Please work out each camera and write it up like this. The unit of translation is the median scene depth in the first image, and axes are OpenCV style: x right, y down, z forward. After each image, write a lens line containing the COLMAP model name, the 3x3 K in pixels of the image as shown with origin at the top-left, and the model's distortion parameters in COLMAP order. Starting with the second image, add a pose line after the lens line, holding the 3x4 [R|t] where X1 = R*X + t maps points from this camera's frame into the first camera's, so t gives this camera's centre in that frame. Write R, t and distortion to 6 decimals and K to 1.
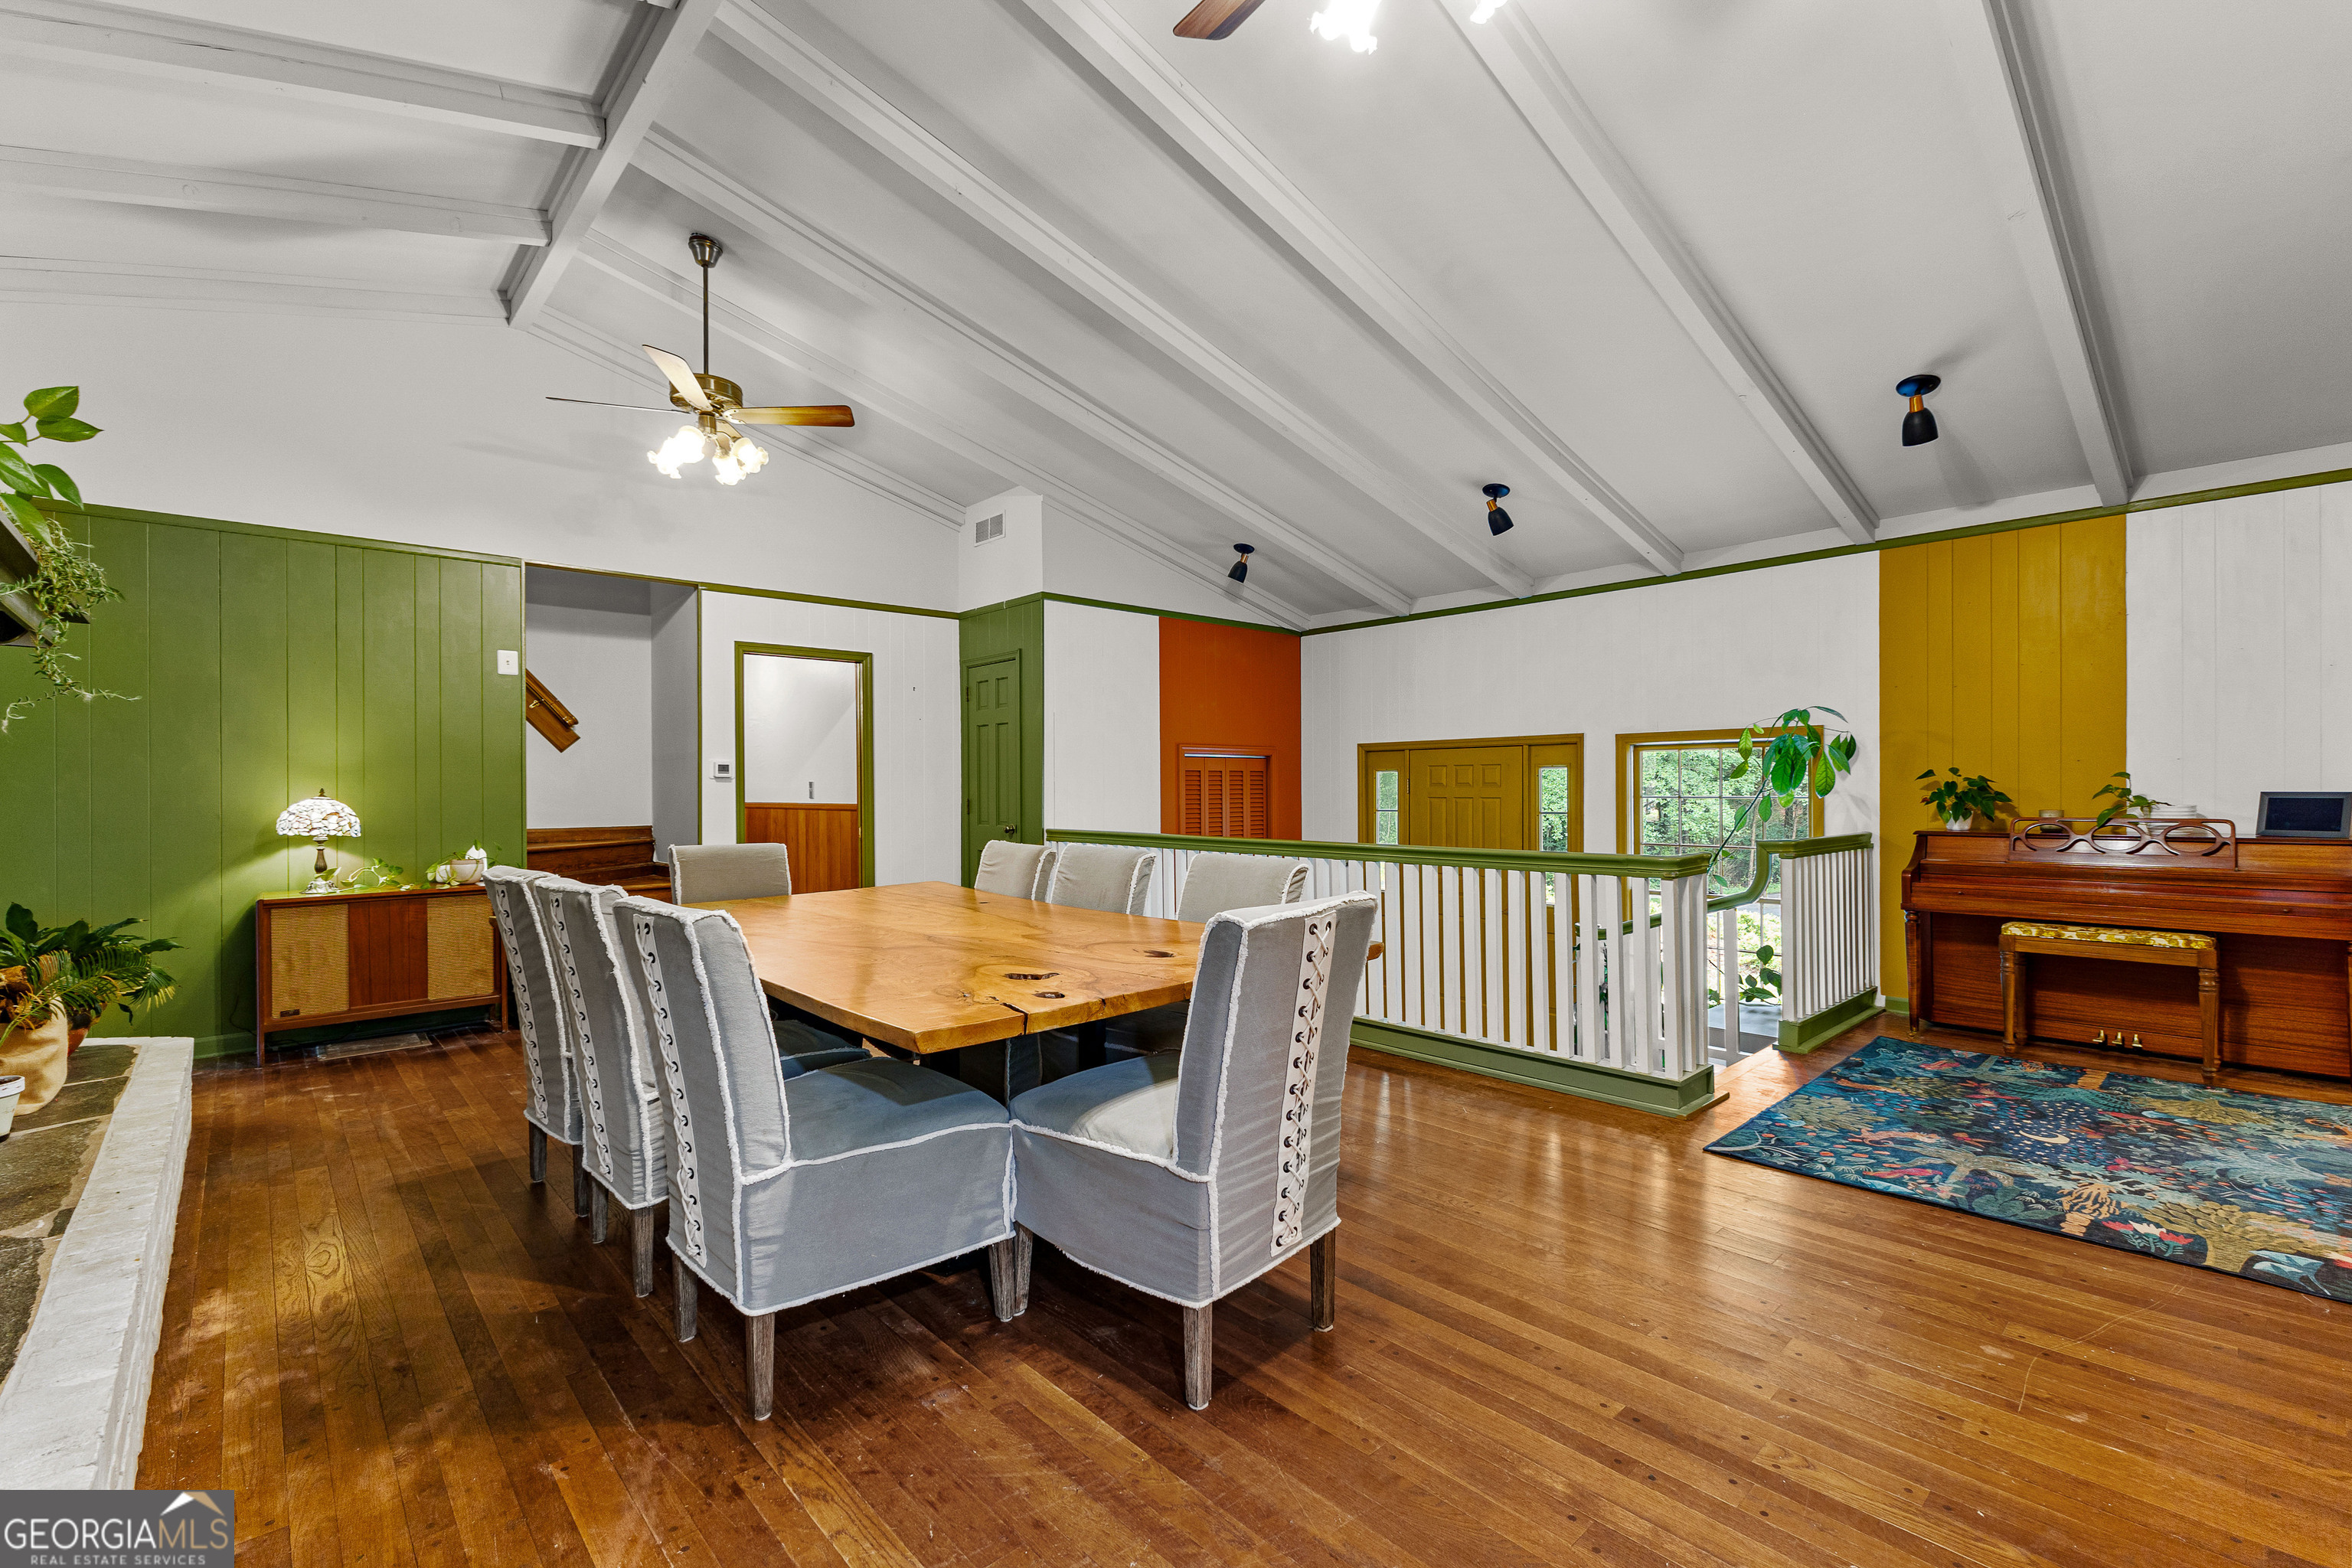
lens RADIAL K [[1016.7, 0, 1176.0], [0, 1016.7, 784.0], [0, 0, 1]] dist [0.023969, -0.010614]
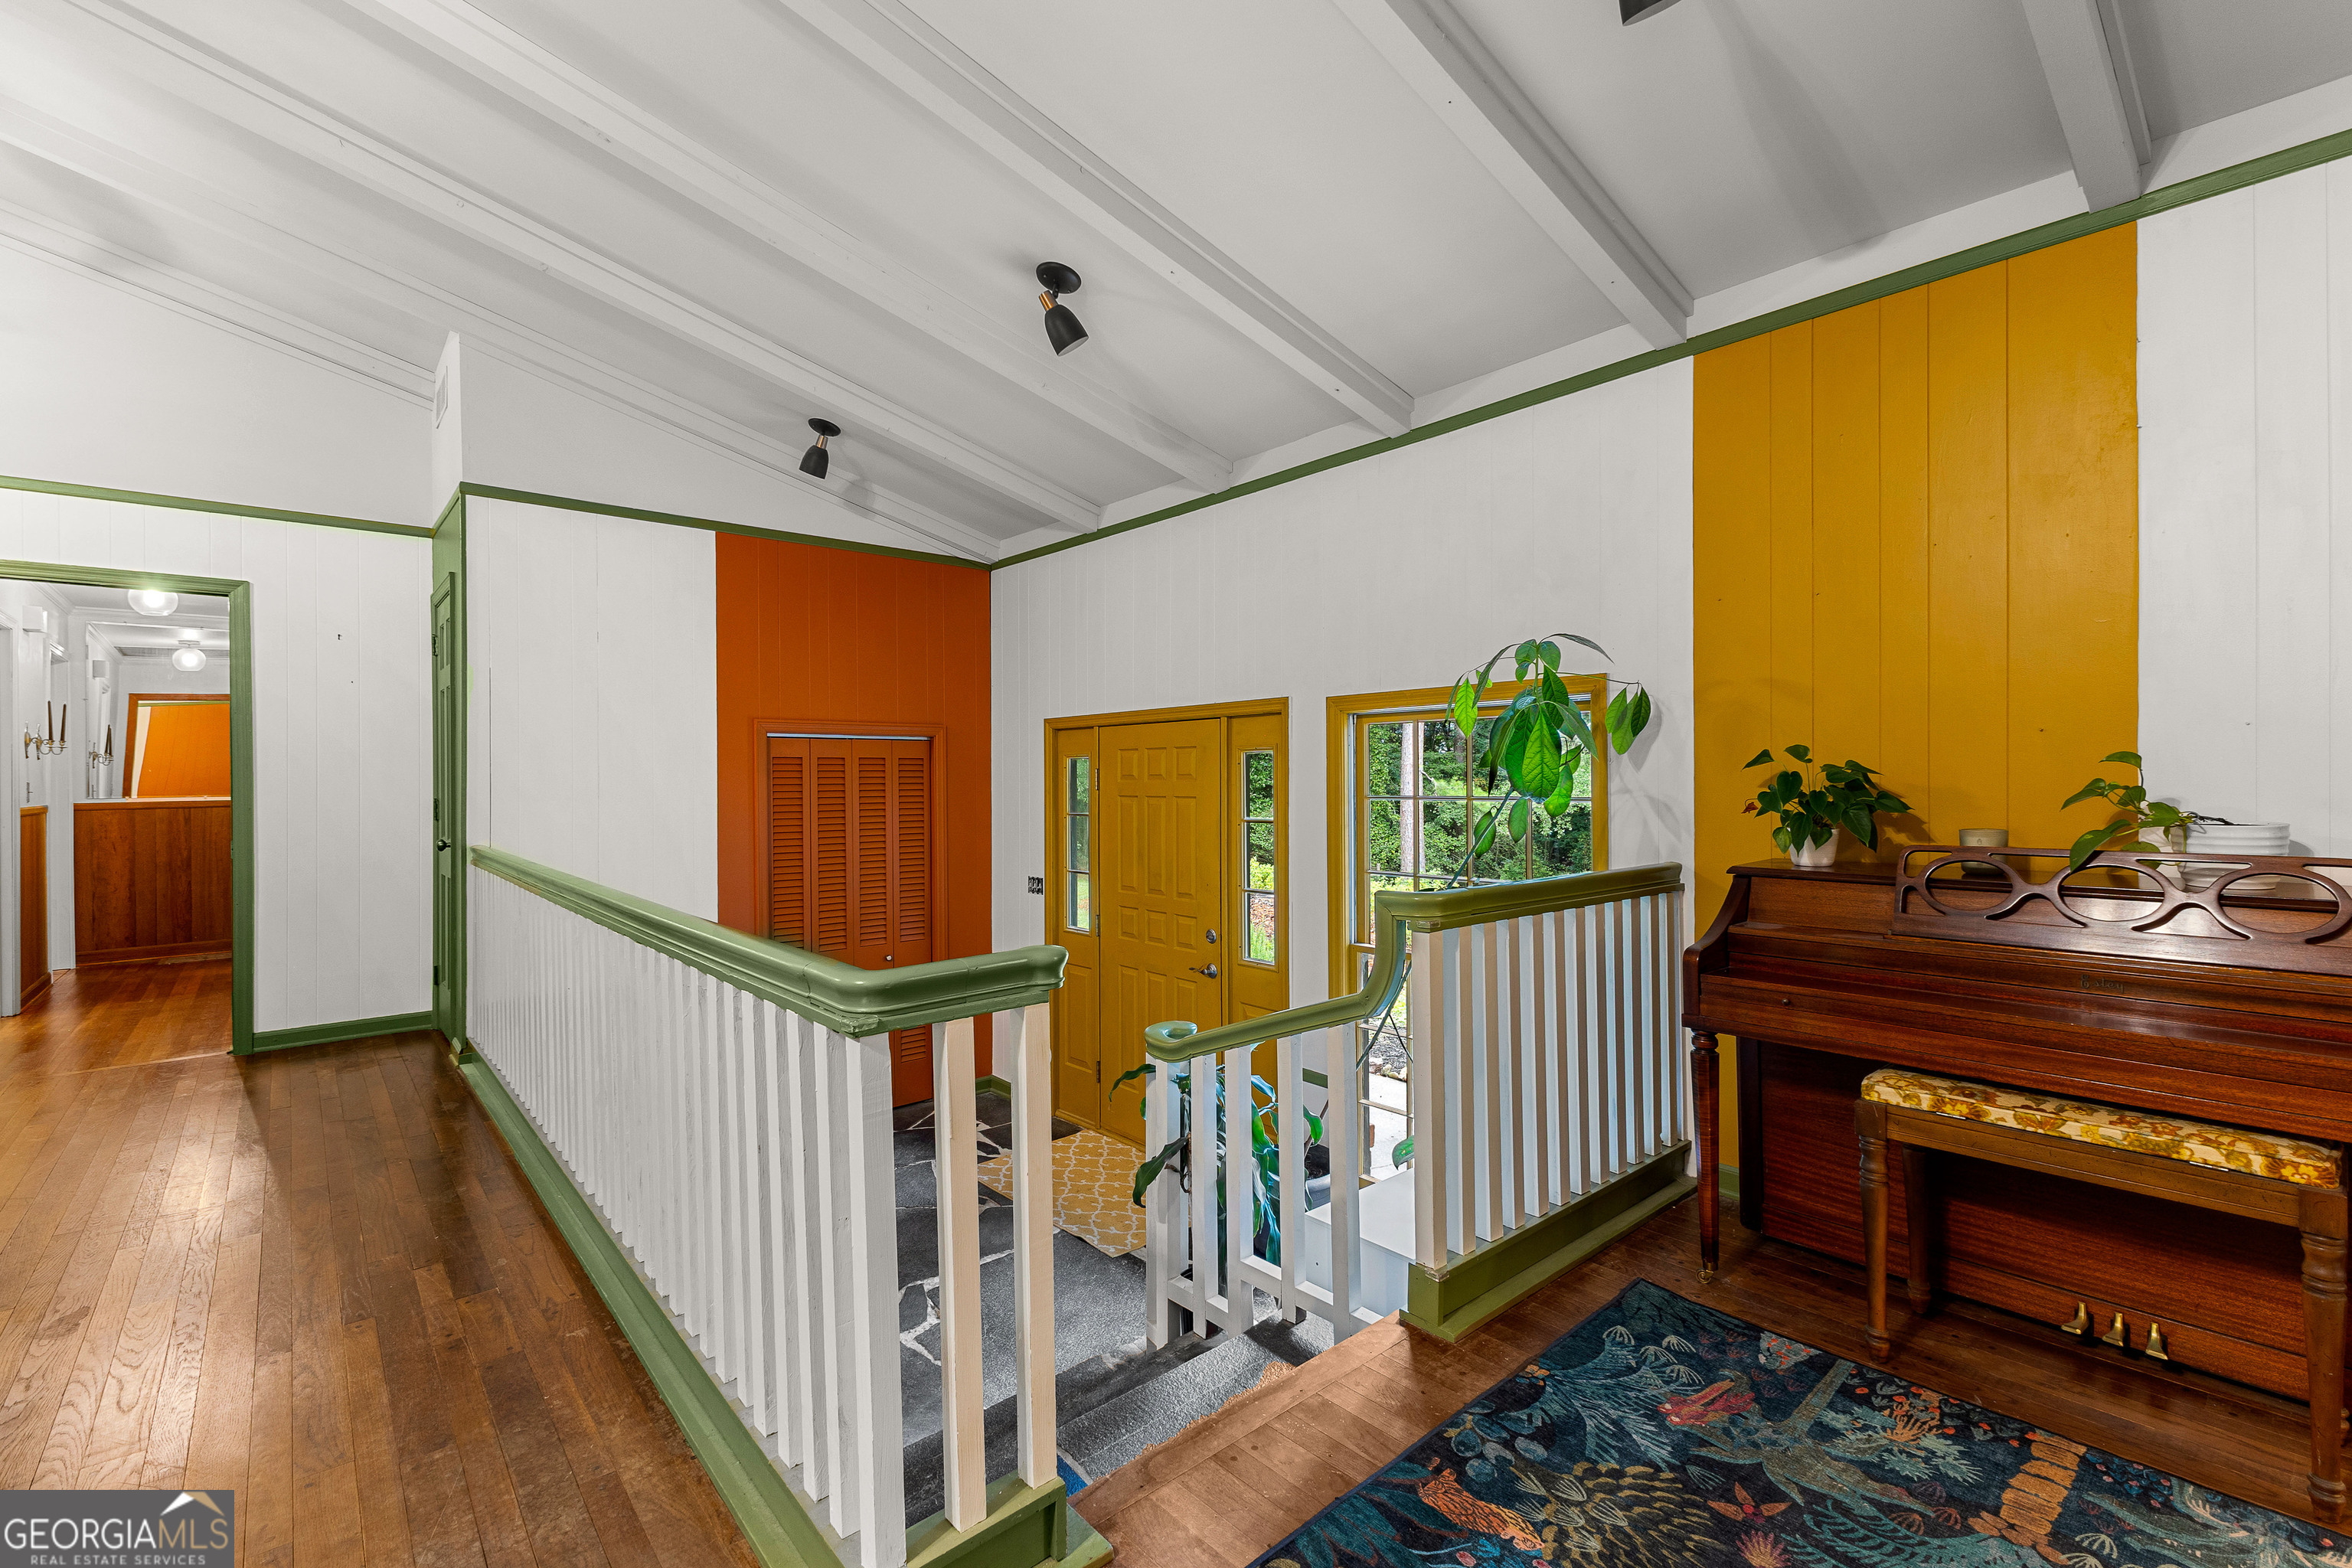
lens RADIAL K [[1024.2, 0, 1176.6], [0, 1024.2, 775.1], [0, 0, 1]] dist [0.026123, -0.010760]
pose [[0.999644, -0.001683, -0.026609, 0.461425], [0.001695, 0.999998, 0.000433, -0.001911], [0.026608, -0.000478, 0.999646, 0.475958]]
